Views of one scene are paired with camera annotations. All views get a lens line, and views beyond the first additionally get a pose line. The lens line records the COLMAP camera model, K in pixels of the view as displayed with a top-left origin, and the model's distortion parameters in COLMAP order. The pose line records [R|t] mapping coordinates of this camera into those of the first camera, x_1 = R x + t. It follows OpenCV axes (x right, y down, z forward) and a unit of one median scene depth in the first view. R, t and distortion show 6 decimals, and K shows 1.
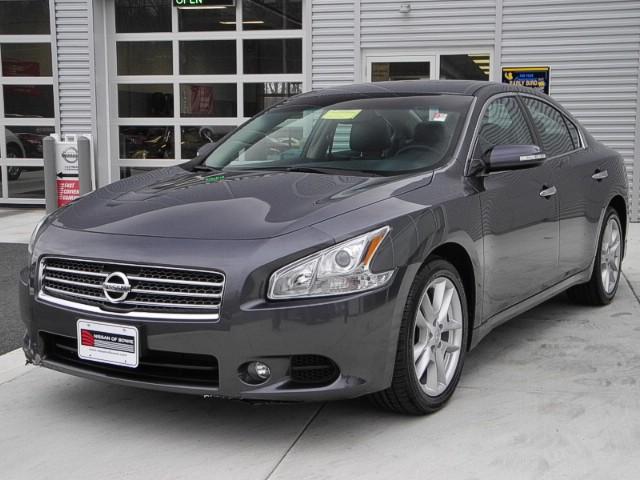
lens RADIAL K [[953.1, 0, 320.0], [0, 953.1, 240.0], [0, 0, 1]] dist [0.066886, 0.121656]
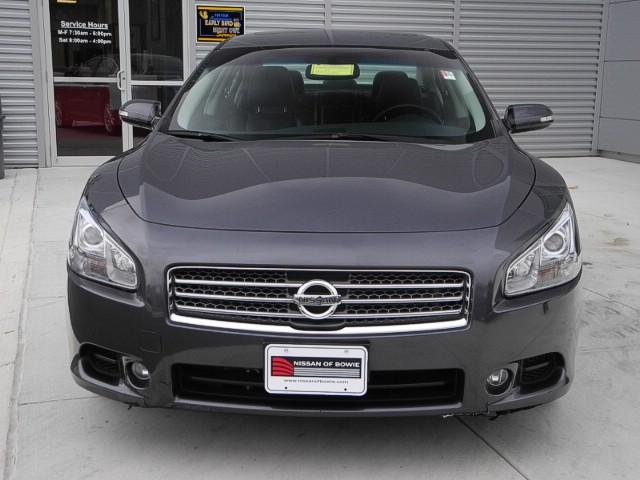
lens RADIAL K [[953.1, 0, 320.0], [0, 953.1, 240.0], [0, 0, 1]] dist [0.066886, 0.121656]
pose [[0.867556, -0.078435, 0.491115, -0.594818], [0.043217, 0.995640, 0.082668, -0.065286], [-0.495458, -0.050494, 0.867163, 0.309043]]
